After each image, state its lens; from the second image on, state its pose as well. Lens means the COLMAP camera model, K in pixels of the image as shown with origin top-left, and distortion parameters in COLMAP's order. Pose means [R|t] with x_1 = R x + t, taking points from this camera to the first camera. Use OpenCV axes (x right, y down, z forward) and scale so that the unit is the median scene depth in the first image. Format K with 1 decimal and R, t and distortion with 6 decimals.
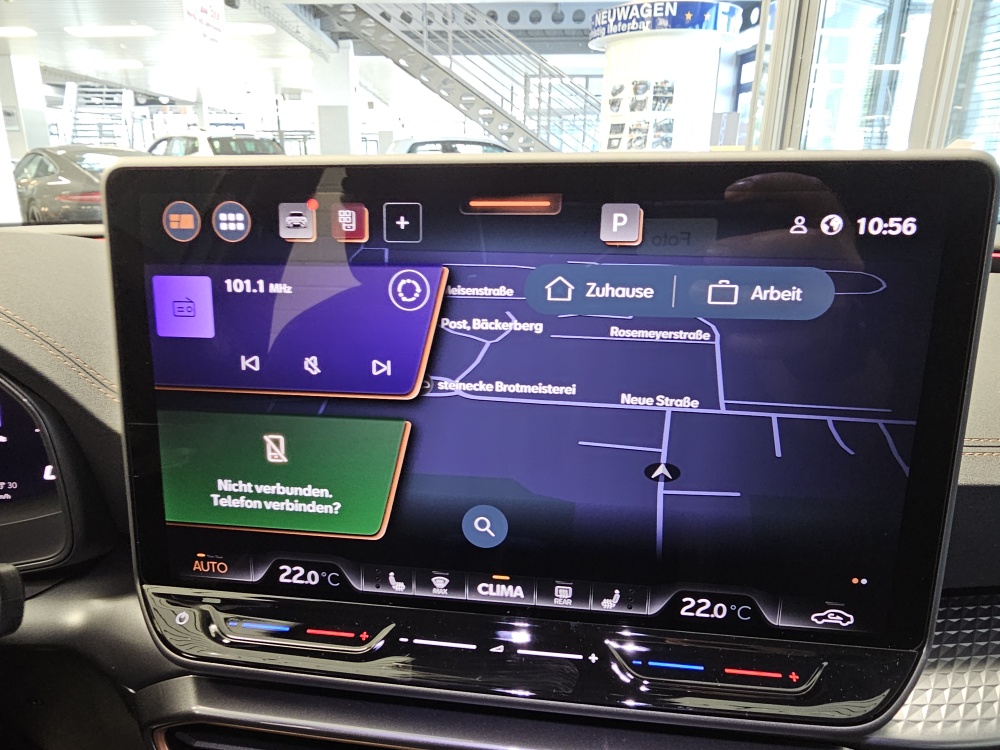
lens RADIAL K [[664.2, 0, 459.7], [0, 664.2, 379.4], [0, 0, 1]] dist [0.011837, -0.002714]
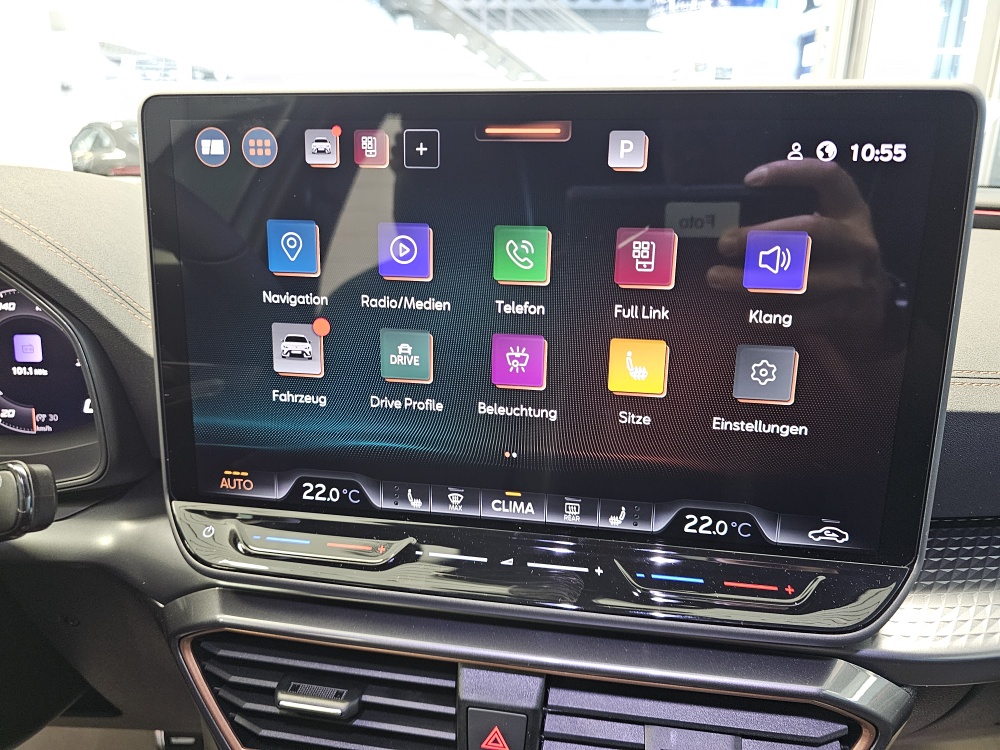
lens RADIAL K [[674.6, 0, 508.6], [0, 674.6, 361.3], [0, 0, 1]] dist [0.032182, -0.045997]
pose [[0.999812, 0.016062, -0.010818, 0.061318], [-0.016112, 0.999860, -0.004523, 0.091419], [0.010744, 0.004696, 0.999931, -0.057893]]
